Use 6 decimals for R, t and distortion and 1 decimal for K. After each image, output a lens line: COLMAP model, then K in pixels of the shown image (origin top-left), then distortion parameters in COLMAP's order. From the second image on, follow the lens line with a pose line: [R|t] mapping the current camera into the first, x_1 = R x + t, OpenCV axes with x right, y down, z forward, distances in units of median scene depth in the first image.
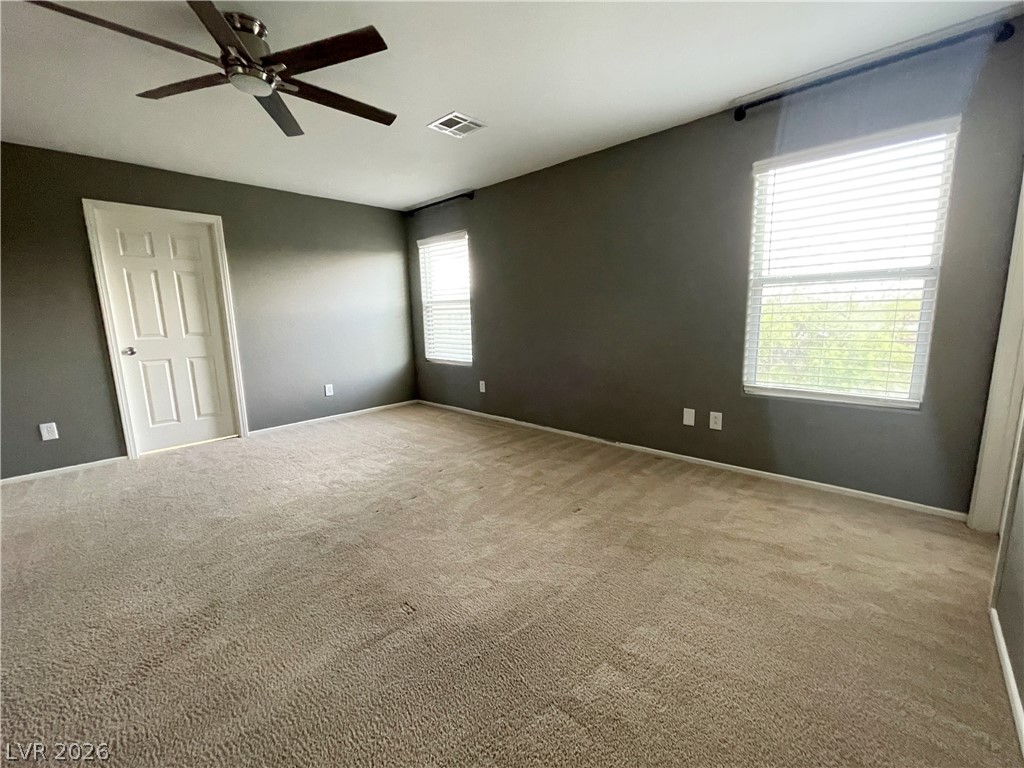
lens RADIAL K [[422.5, 0, 496.0], [0, 422.5, 386.4], [0, 0, 1]] dist [-0.021107, 0.000045]
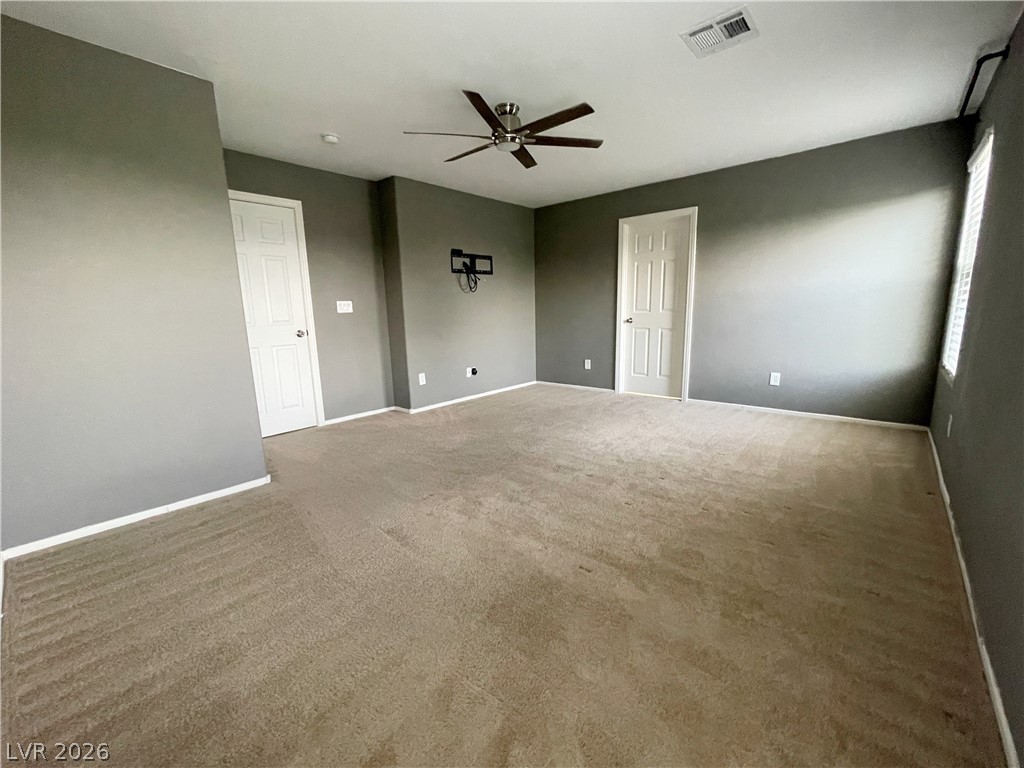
lens RADIAL K [[415.0, 0, 514.6], [0, 415.0, 380.9], [0, 0, 1]] dist [0.000420, 0.000068]
pose [[0.061292, 0.197097, -0.978466, 0.566960], [-0.142561, 0.971987, 0.186862, -0.096820], [0.987886, 0.128038, 0.087674, 0.526963]]
